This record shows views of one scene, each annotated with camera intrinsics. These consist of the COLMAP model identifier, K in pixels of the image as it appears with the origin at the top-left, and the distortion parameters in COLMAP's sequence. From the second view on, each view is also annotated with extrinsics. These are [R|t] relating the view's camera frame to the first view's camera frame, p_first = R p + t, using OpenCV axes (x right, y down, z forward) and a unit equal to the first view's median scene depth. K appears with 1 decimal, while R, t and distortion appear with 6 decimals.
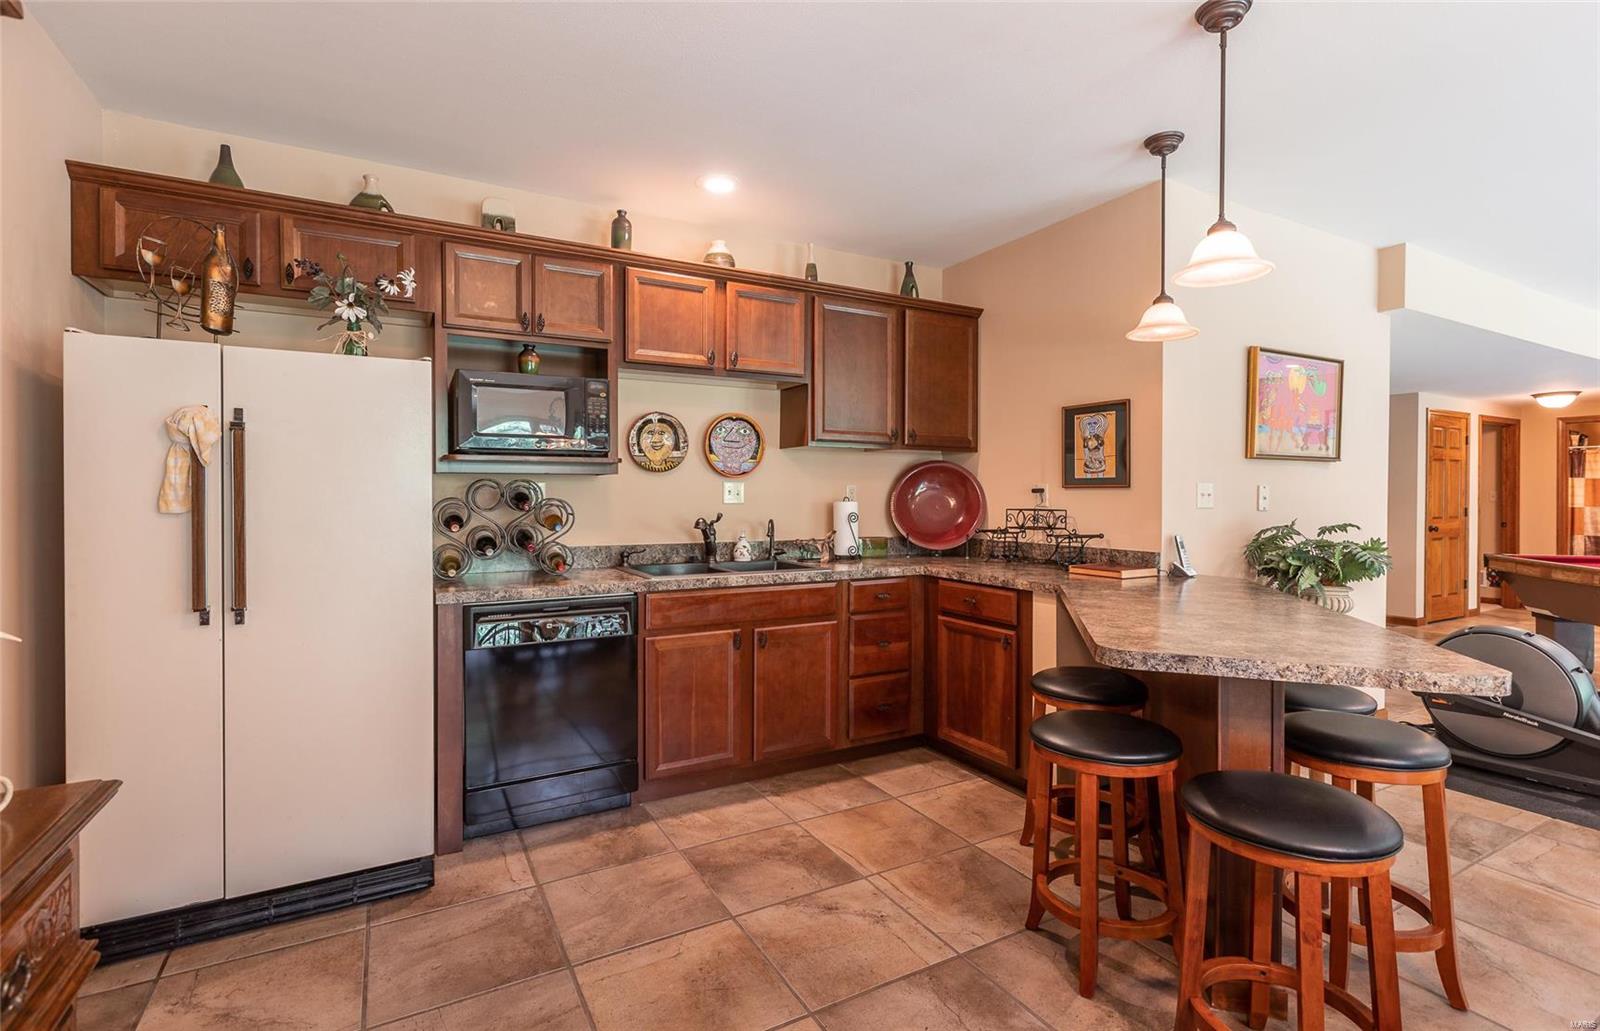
lens RADIAL K [[723.5, 0, 773.3], [0, 723.5, 490.5], [0, 0, 1]] dist [0.002353, 0.000580]
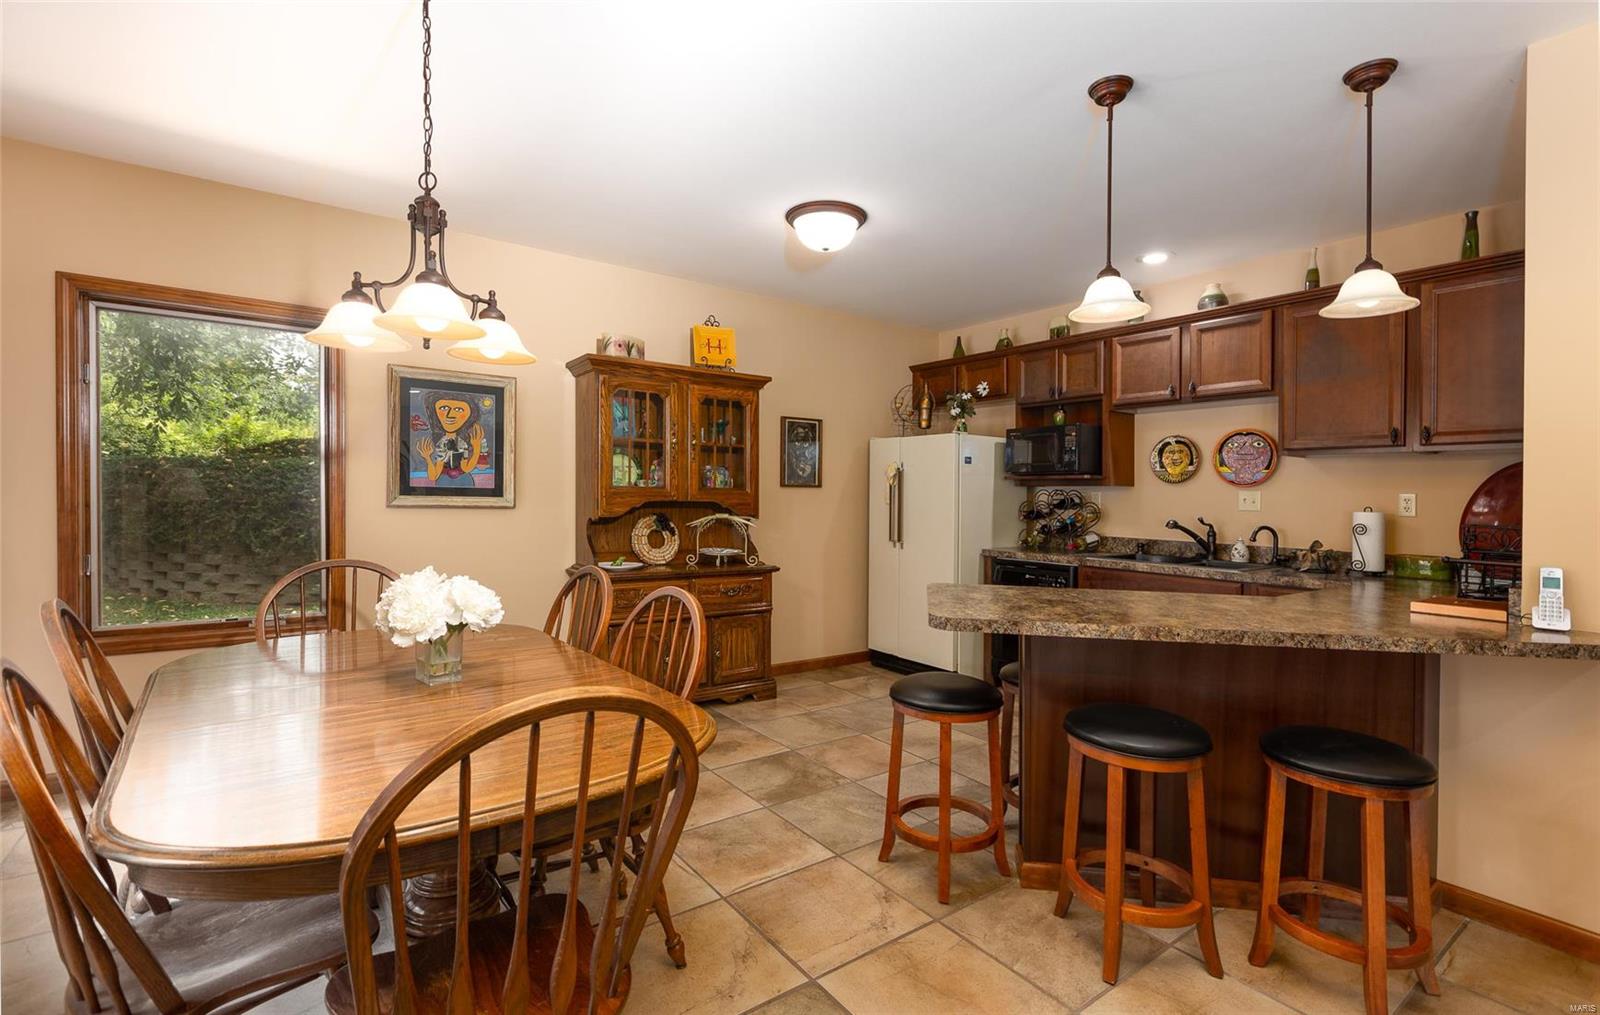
lens RADIAL K [[715.6, 0, 803.0], [0, 715.6, 505.2], [0, 0, 1]] dist [-0.001065, -0.000735]
pose [[0.126082, 0.012002, -0.991947, 0.996293], [-0.013852, 0.999851, 0.010337, 0.008097], [0.991923, 0.012437, 0.126230, 0.209489]]
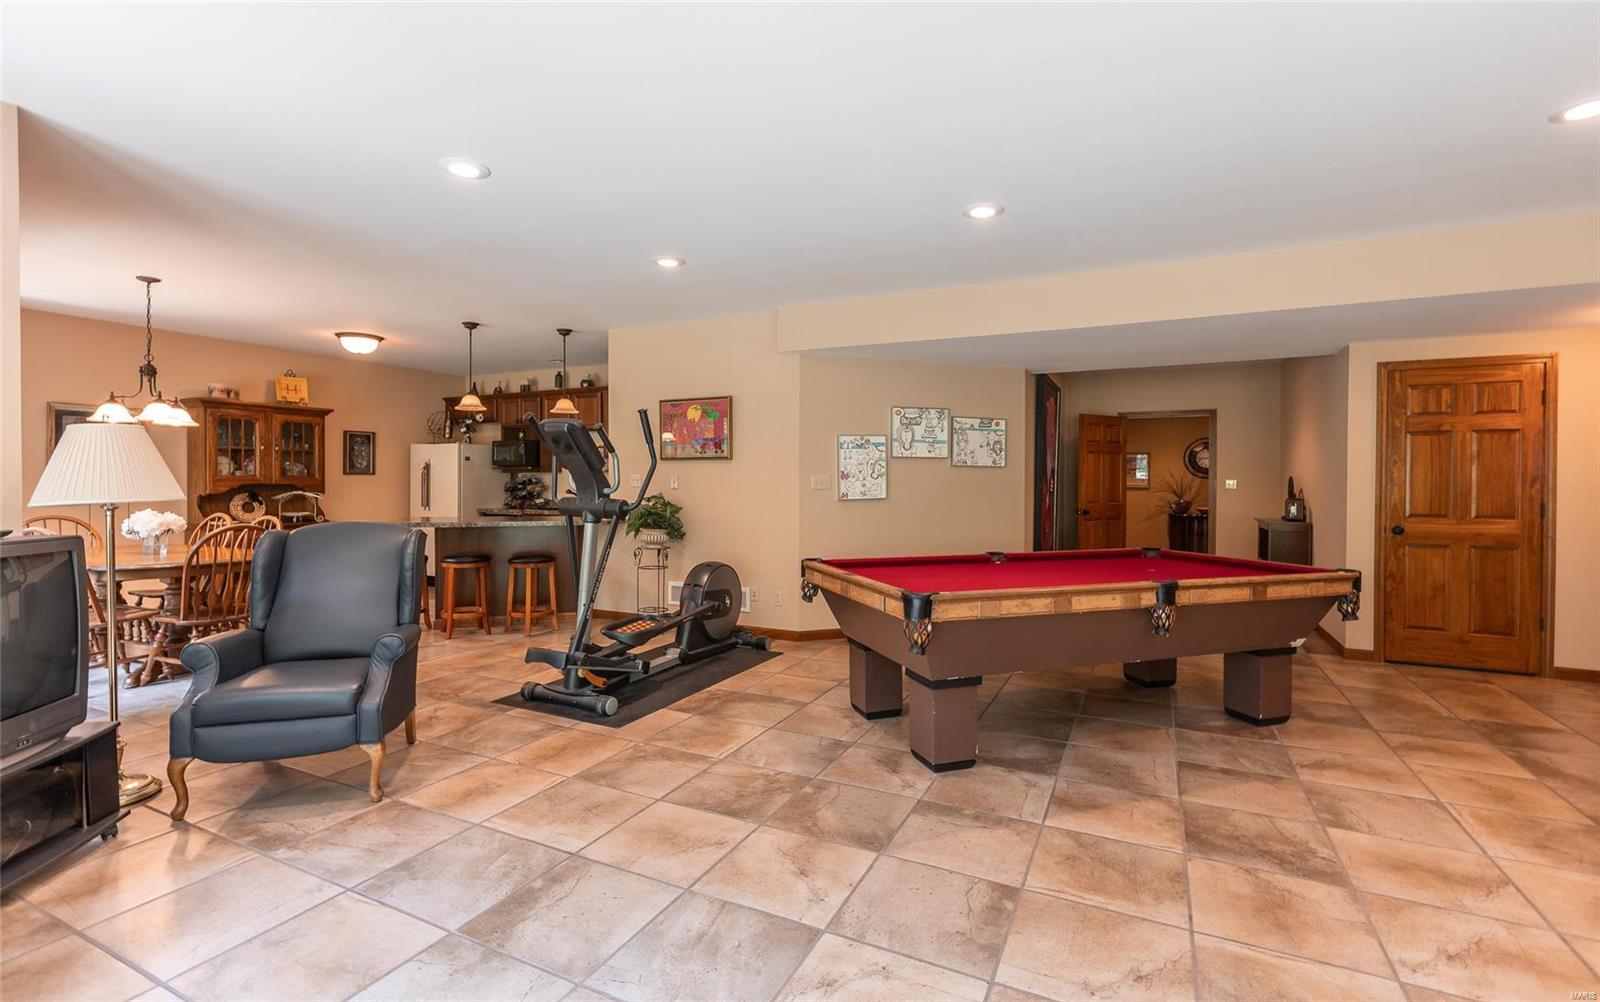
lens RADIAL K [[715.6, 0, 815.8], [0, 715.6, 473.1], [0, 0, 1]] dist [-0.001065, -0.000735]
pose [[0.583670, -0.012744, -0.811891, 2.347955], [0.001419, 0.999891, -0.014675, 0.018647], [0.811990, 0.007413, 0.583625, 0.237312]]
